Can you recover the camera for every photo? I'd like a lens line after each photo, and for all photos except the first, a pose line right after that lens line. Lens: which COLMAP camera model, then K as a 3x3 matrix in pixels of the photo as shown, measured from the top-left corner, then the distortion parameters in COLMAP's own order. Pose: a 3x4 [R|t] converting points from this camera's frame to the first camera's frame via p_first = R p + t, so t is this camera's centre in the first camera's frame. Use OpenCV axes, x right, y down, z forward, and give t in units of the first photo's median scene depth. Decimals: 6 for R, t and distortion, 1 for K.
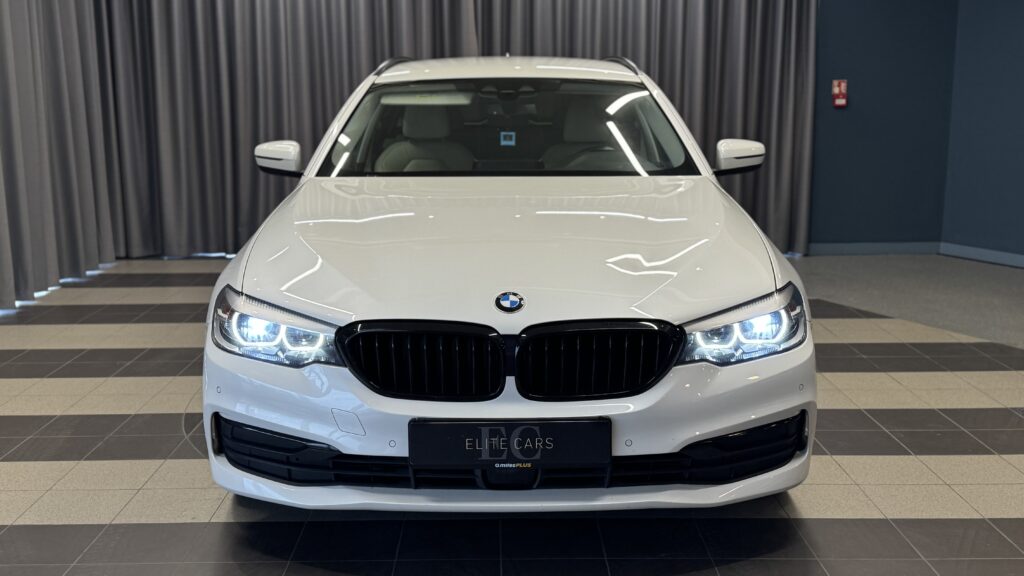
lens RADIAL K [[1080.5, 0, 510.9], [0, 1080.5, 283.9], [0, 0, 1]] dist [0.004448, 0.000000]
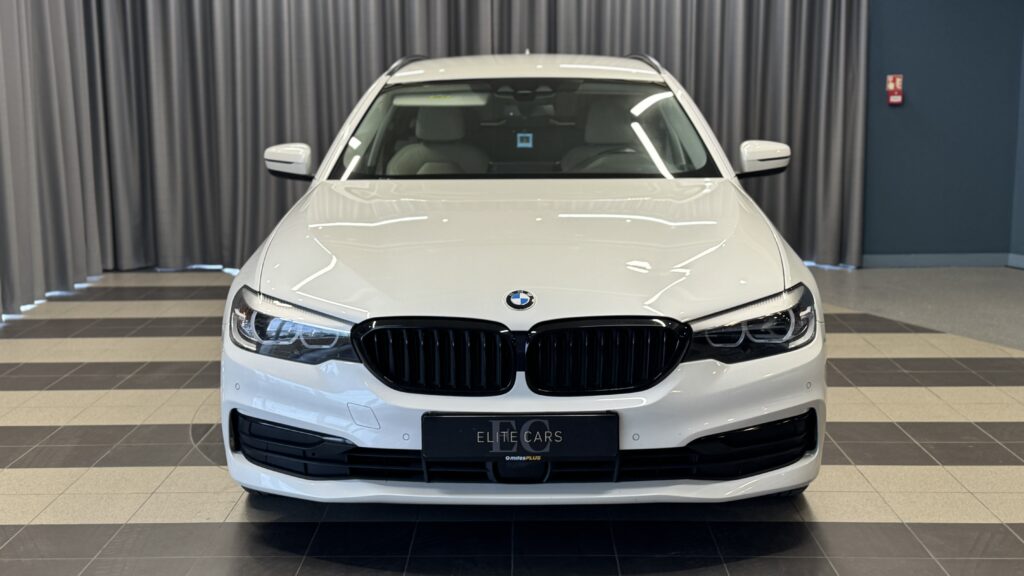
lens RADIAL K [[1244.1, 0, 513.1], [0, 1244.1, 293.3], [0, 0, 1]] dist [0.002024, 0.000000]
pose [[0.999788, 0.000334, -0.020582, 0.011064], [-0.000553, 0.999943, -0.010650, 0.015631], [0.020577, 0.010659, 0.999731, -0.123934]]
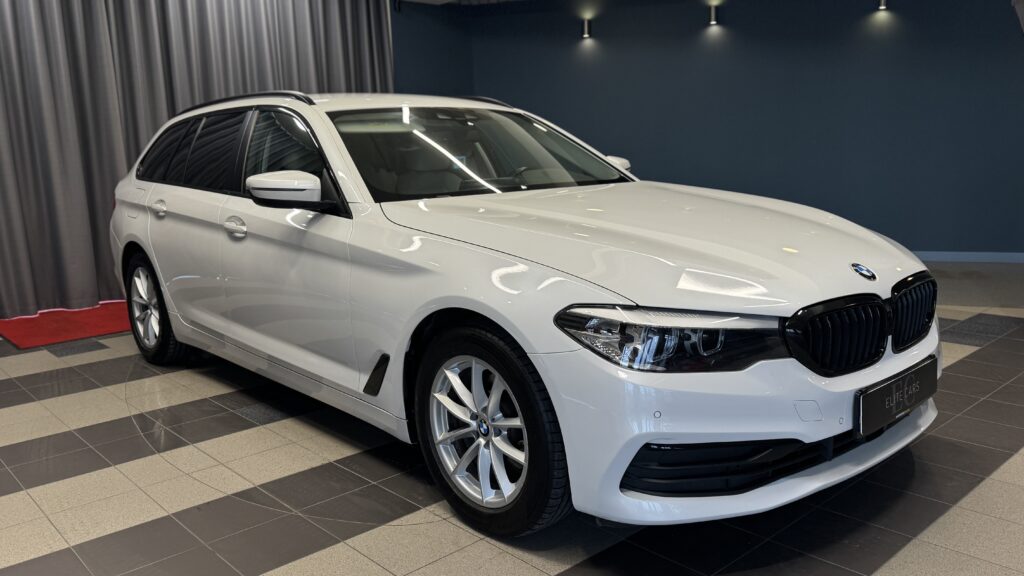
lens RADIAL K [[807.5, 0, 512.7], [0, 807.5, 286.8], [0, 0, 1]] dist [0.062073, 0.001333]
pose [[0.749175, -0.138224, 0.647789, -0.557647], [0.148473, 0.988142, 0.039137, -0.037697], [-0.645517, 0.066859, 0.760814, 0.398551]]
